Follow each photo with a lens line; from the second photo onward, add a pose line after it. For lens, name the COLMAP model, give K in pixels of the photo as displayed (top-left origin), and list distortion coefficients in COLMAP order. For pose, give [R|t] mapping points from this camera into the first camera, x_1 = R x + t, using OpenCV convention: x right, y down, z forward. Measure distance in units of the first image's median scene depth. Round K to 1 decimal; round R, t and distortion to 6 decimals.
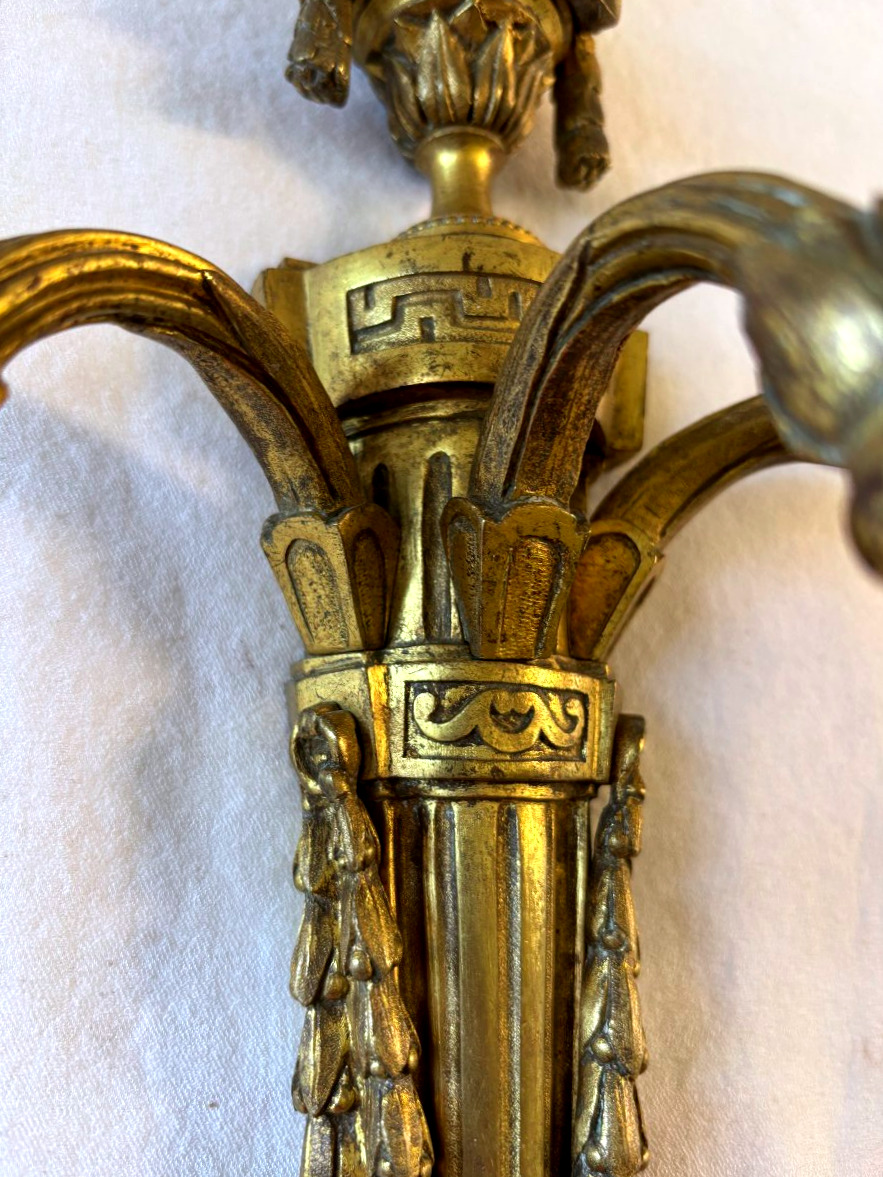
lens RADIAL K [[975.3, 0, 441.5], [0, 975.3, 588.5], [0, 0, 1]] dist [-0.036464, -0.007953]
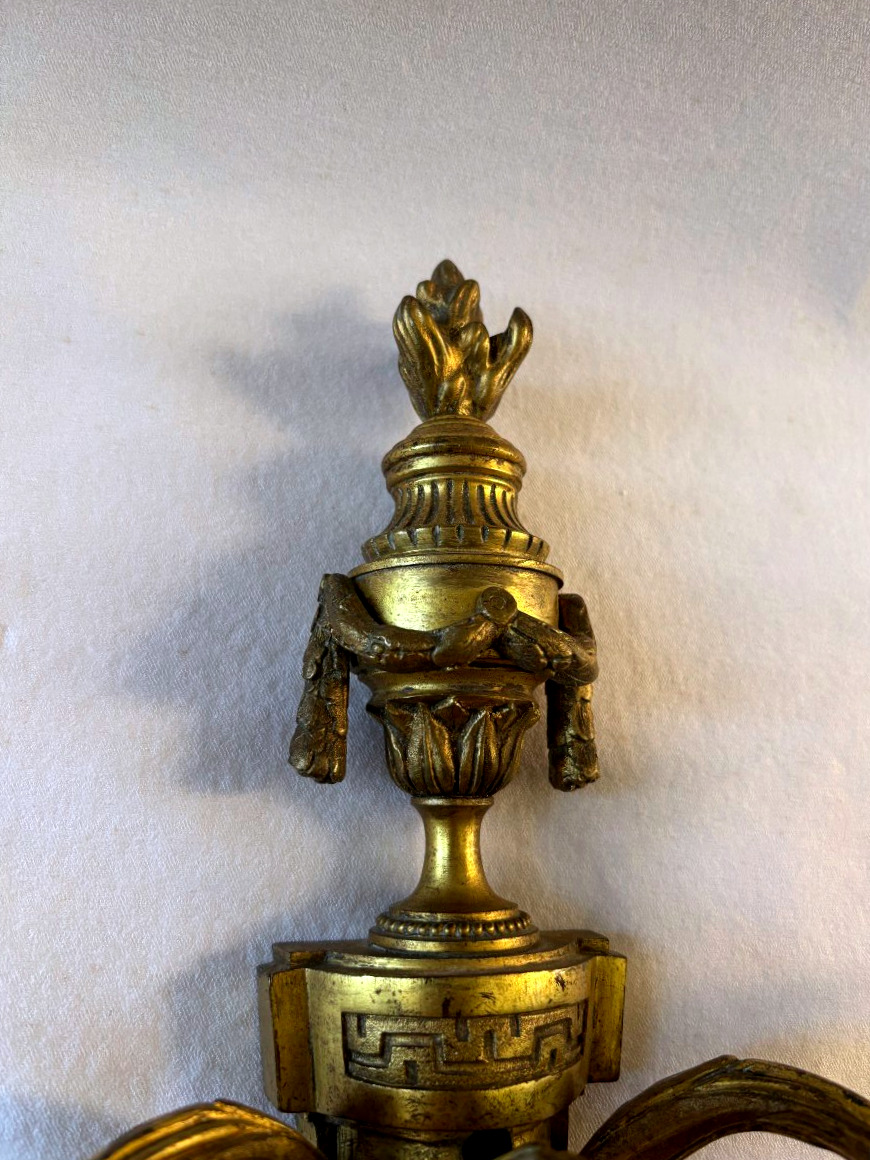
lens RADIAL K [[956.5, 0, 435.0], [0, 956.5, 580.0], [0, 0, 1]] dist [-0.005943, -0.010478]
pose [[0.996809, -0.000499, -0.079824, 0.105465], [0.001493, 0.999922, 0.012396, -0.882105], [0.079811, -0.012476, 0.996732, -0.089548]]
